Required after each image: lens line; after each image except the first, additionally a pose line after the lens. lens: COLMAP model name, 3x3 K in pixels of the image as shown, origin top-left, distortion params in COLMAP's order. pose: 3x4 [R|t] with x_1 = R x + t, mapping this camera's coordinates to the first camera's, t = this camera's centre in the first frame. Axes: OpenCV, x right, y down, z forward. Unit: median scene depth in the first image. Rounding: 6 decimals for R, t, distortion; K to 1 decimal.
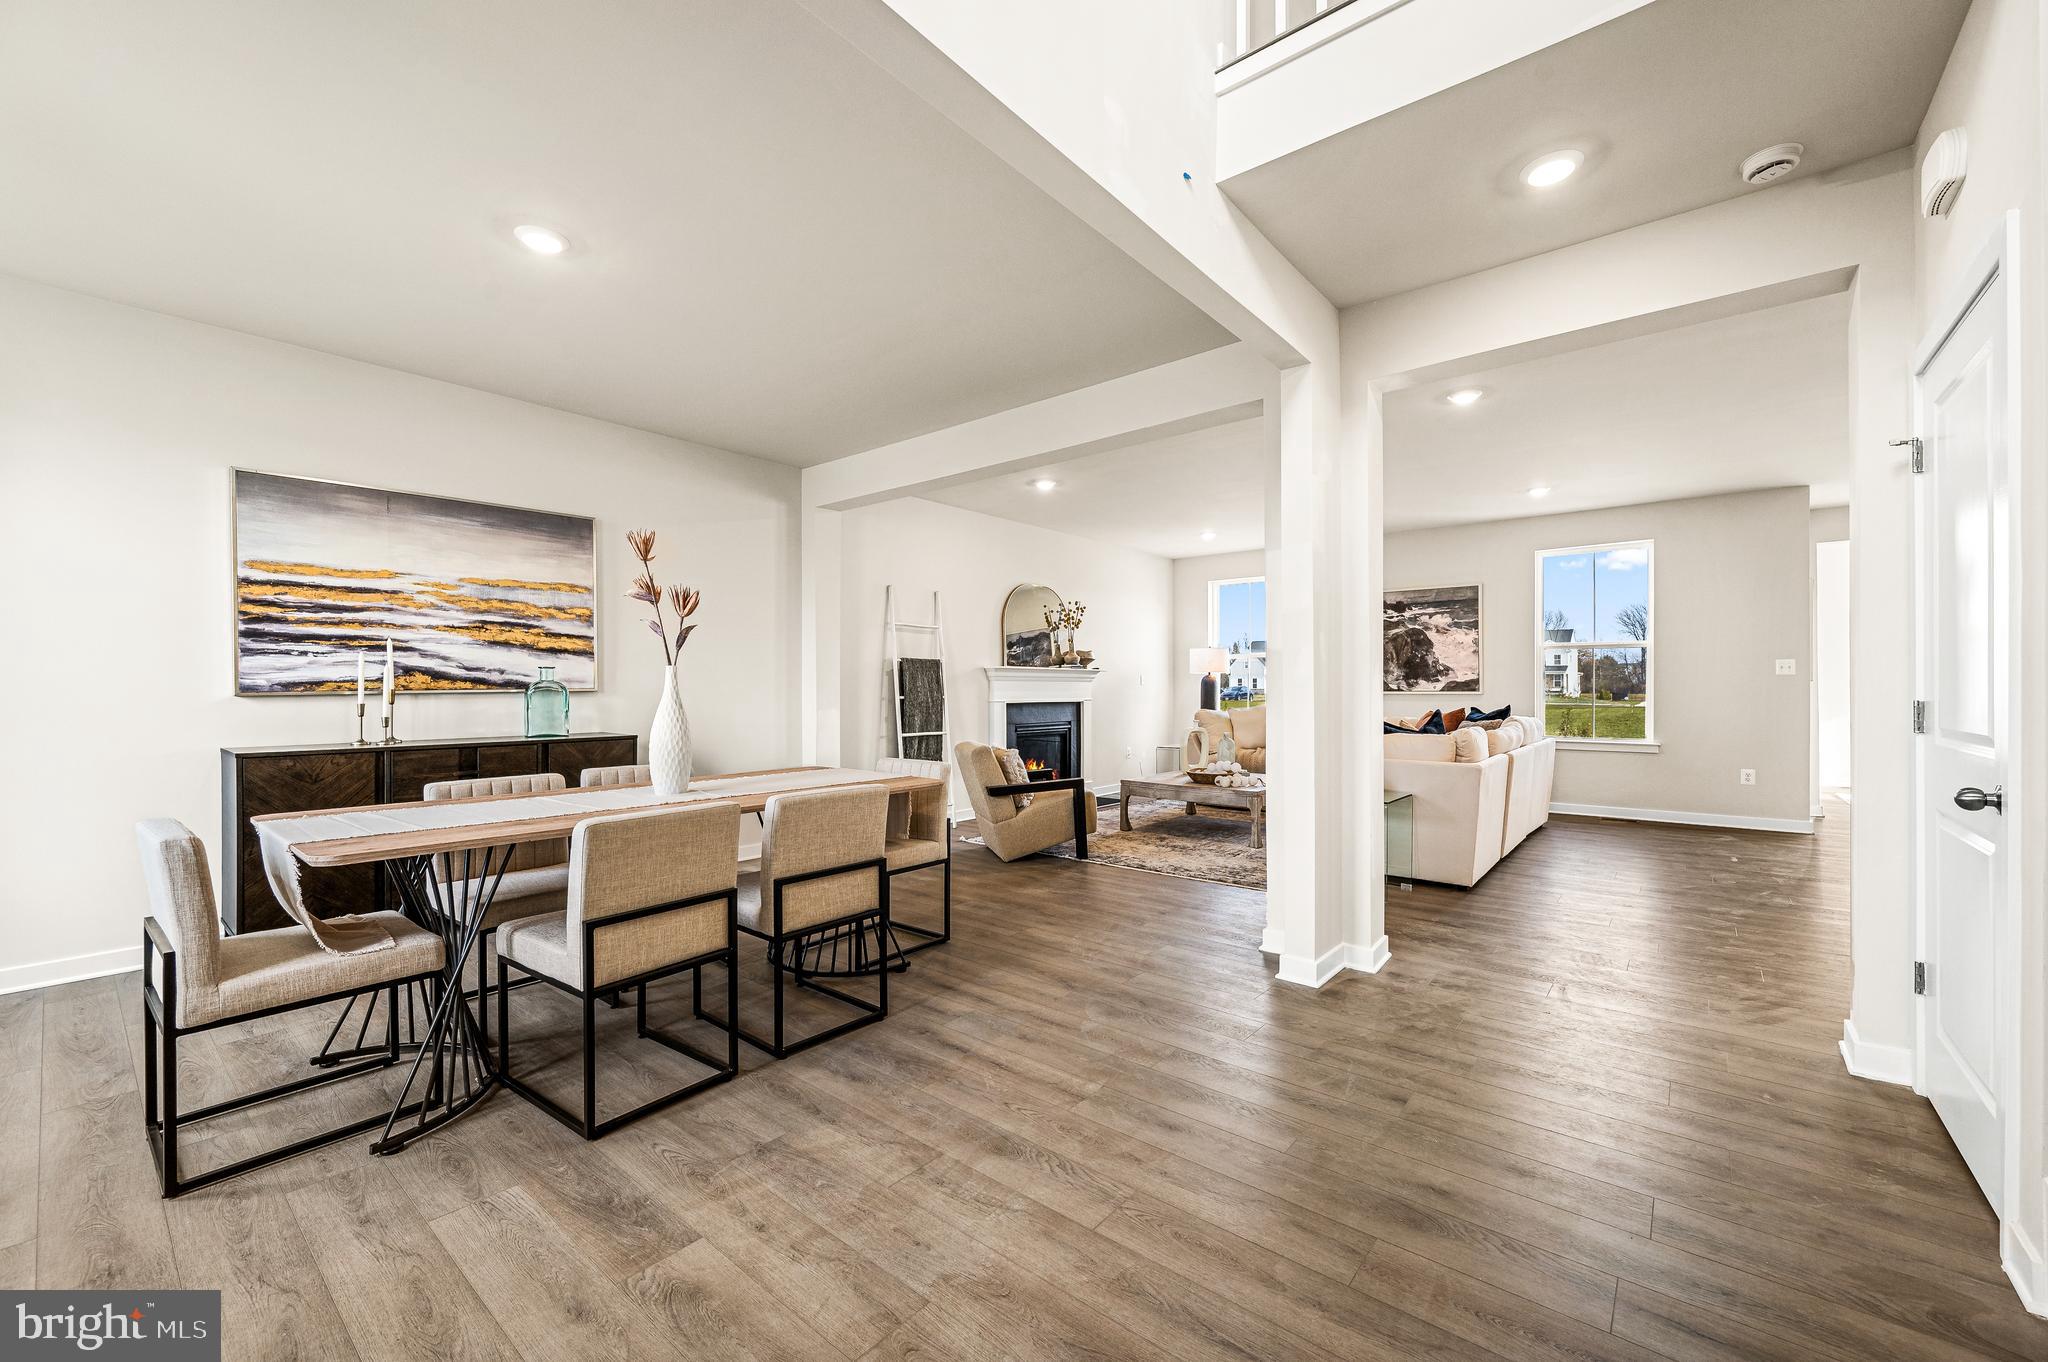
lens RADIAL K [[809.7, 0, 1032.2], [0, 809.7, 687.3], [0, 0, 1]] dist [-0.003319, -0.000006]
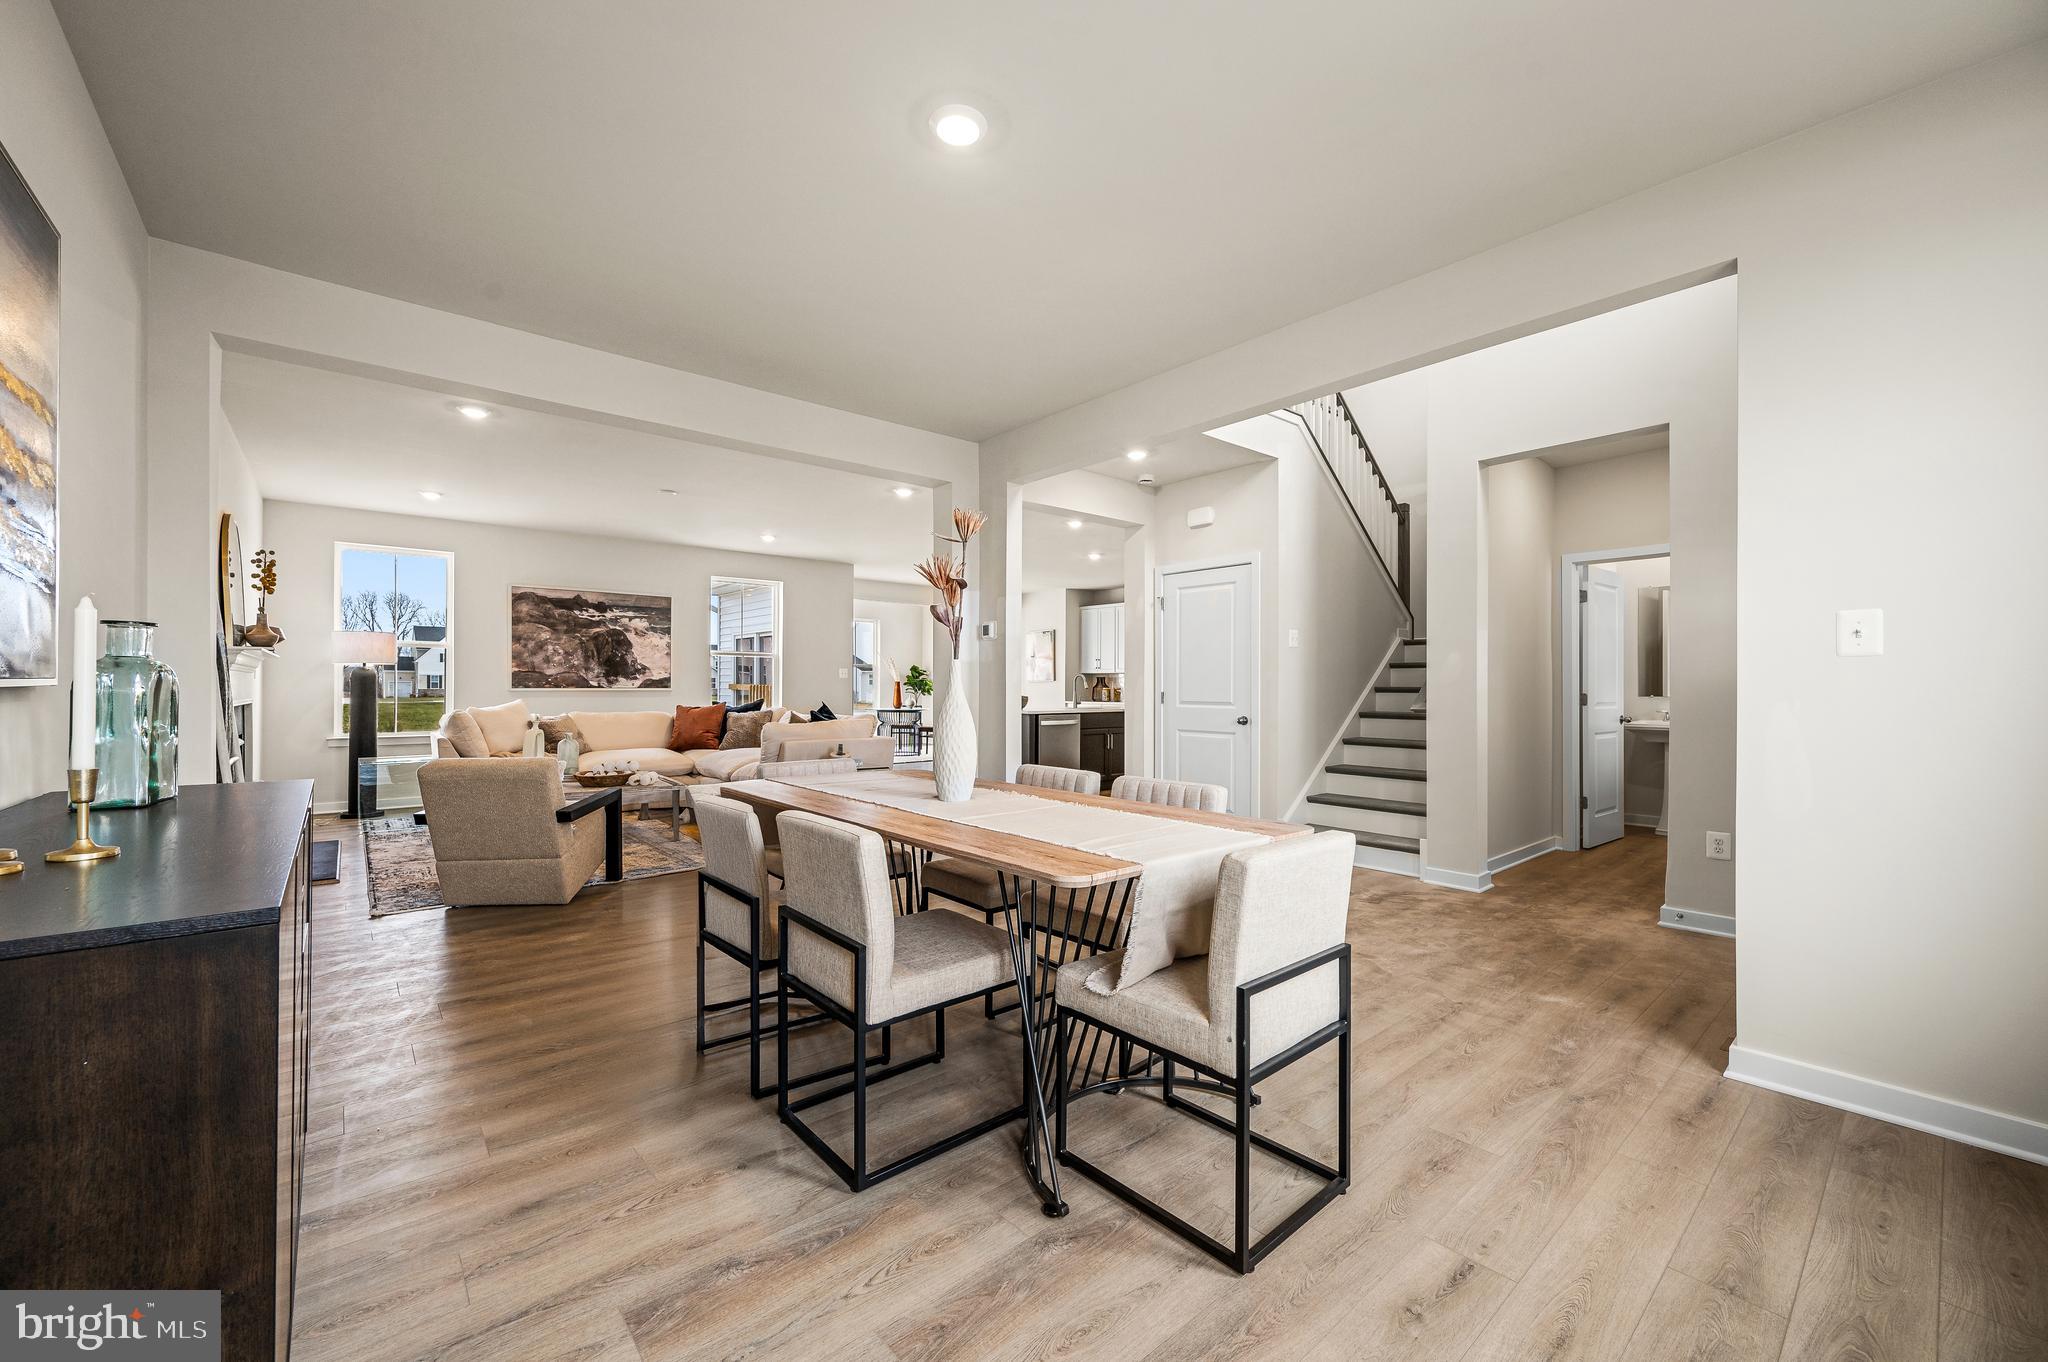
lens RADIAL K [[809.7, 0, 1025.9], [0, 809.7, 689.4], [0, 0, 1]] dist [-0.003319, -0.000006]
pose [[0.173656, -0.001513, 0.984805, -0.906583], [-0.005950, 0.999979, 0.002585, 0.001705], [-0.984788, -0.006309, 0.173643, 0.517017]]
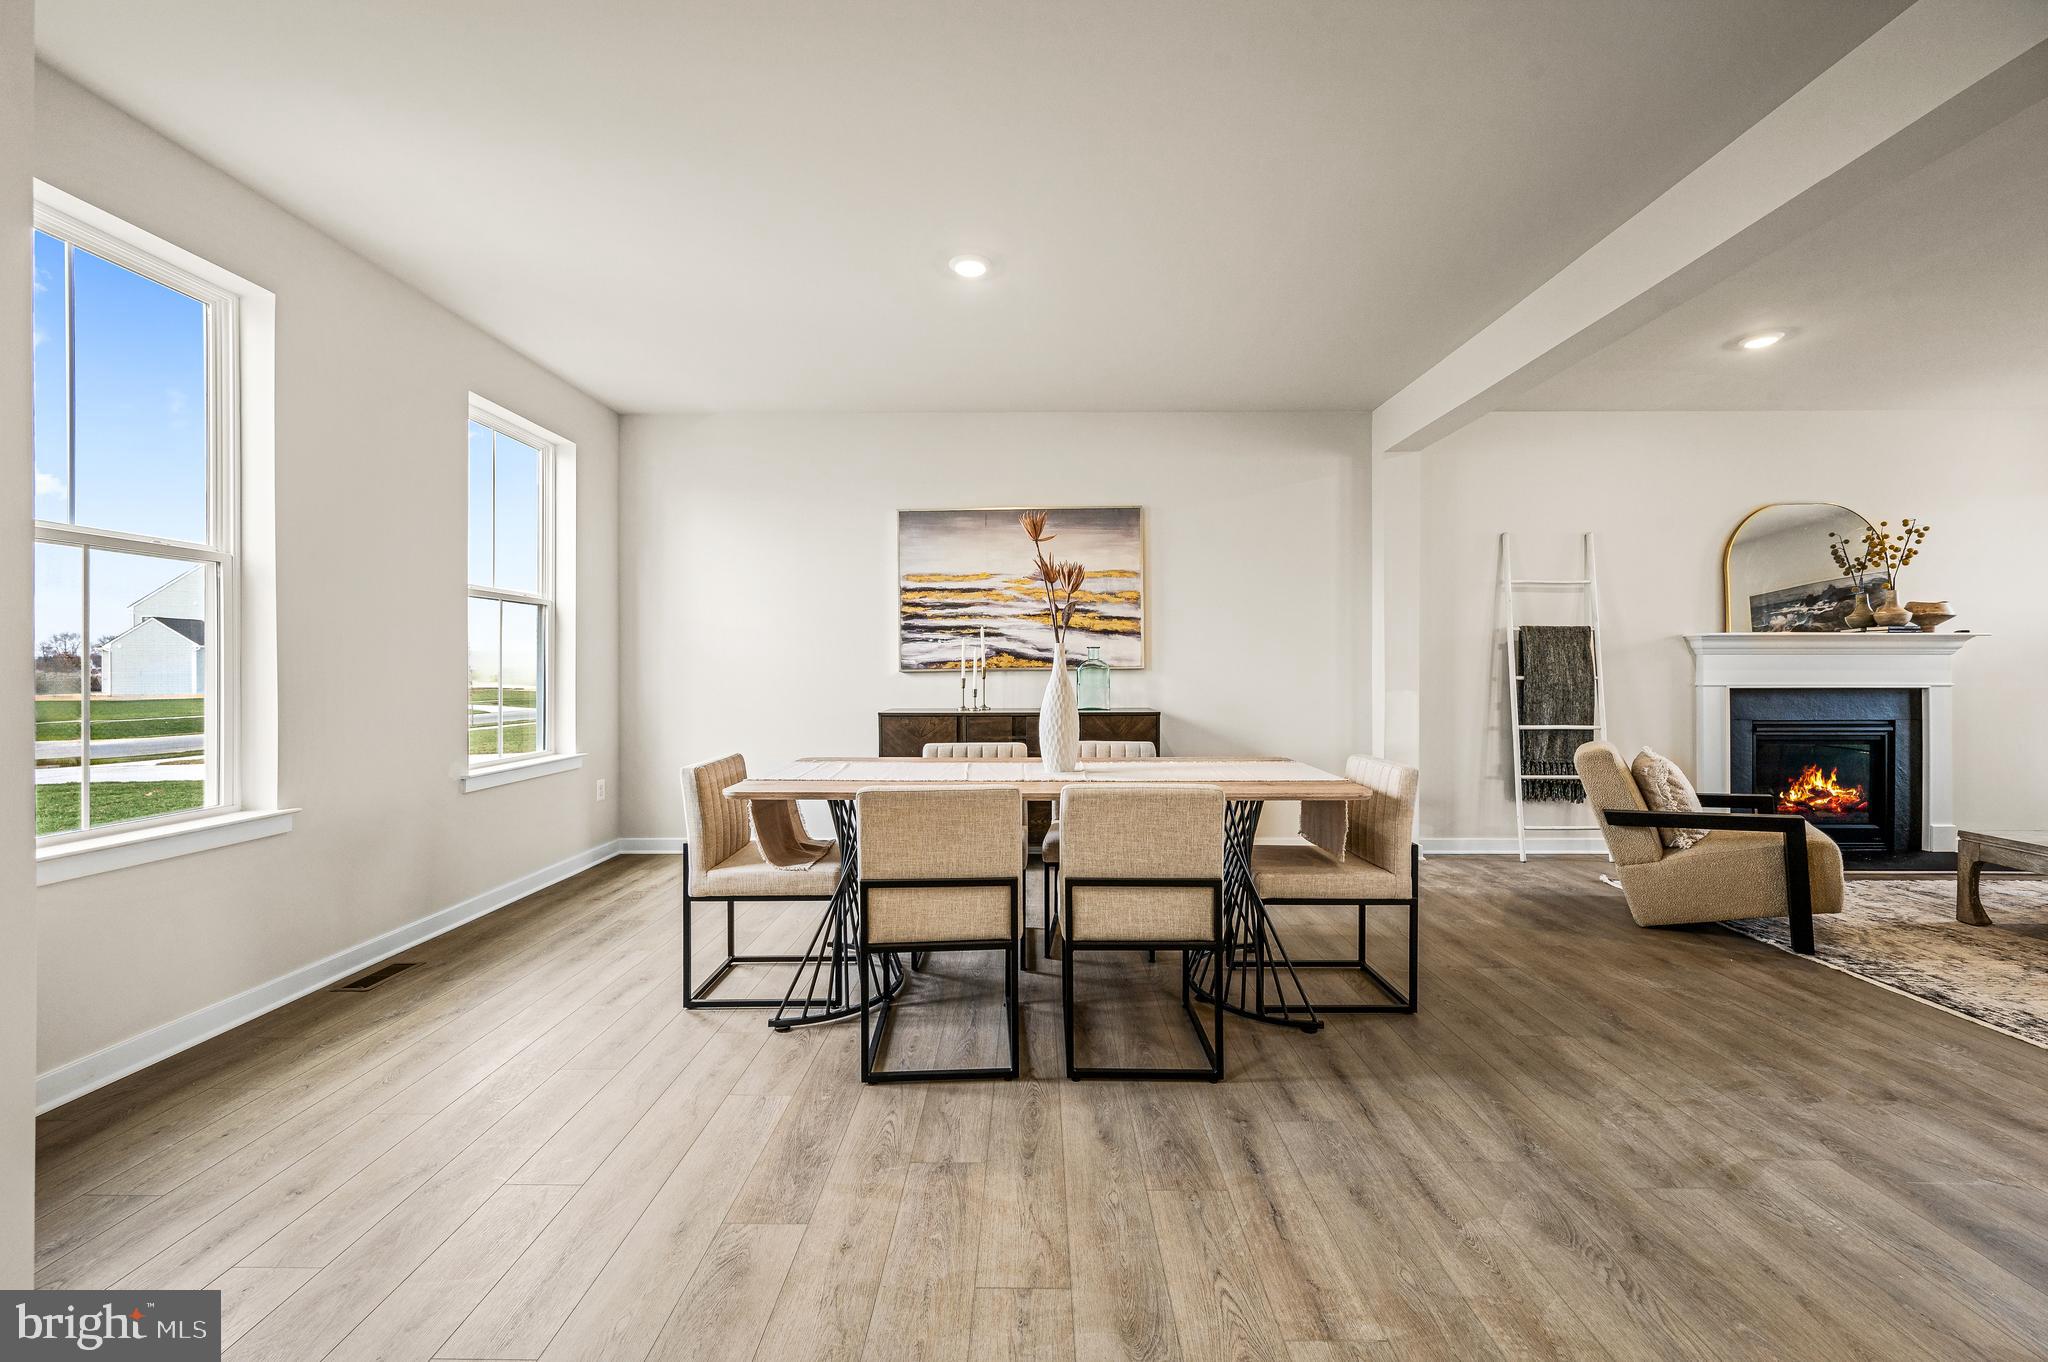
lens RADIAL K [[809.7, 0, 1026.8], [0, 809.7, 667.0], [0, 0, 1]] dist [-0.003319, -0.000006]
pose [[0.629642, -0.000210, -0.776886, 0.204045], [0.001324, 0.999999, 0.000802, 0.001314], [0.776885, -0.001534, 0.629641, 0.230241]]
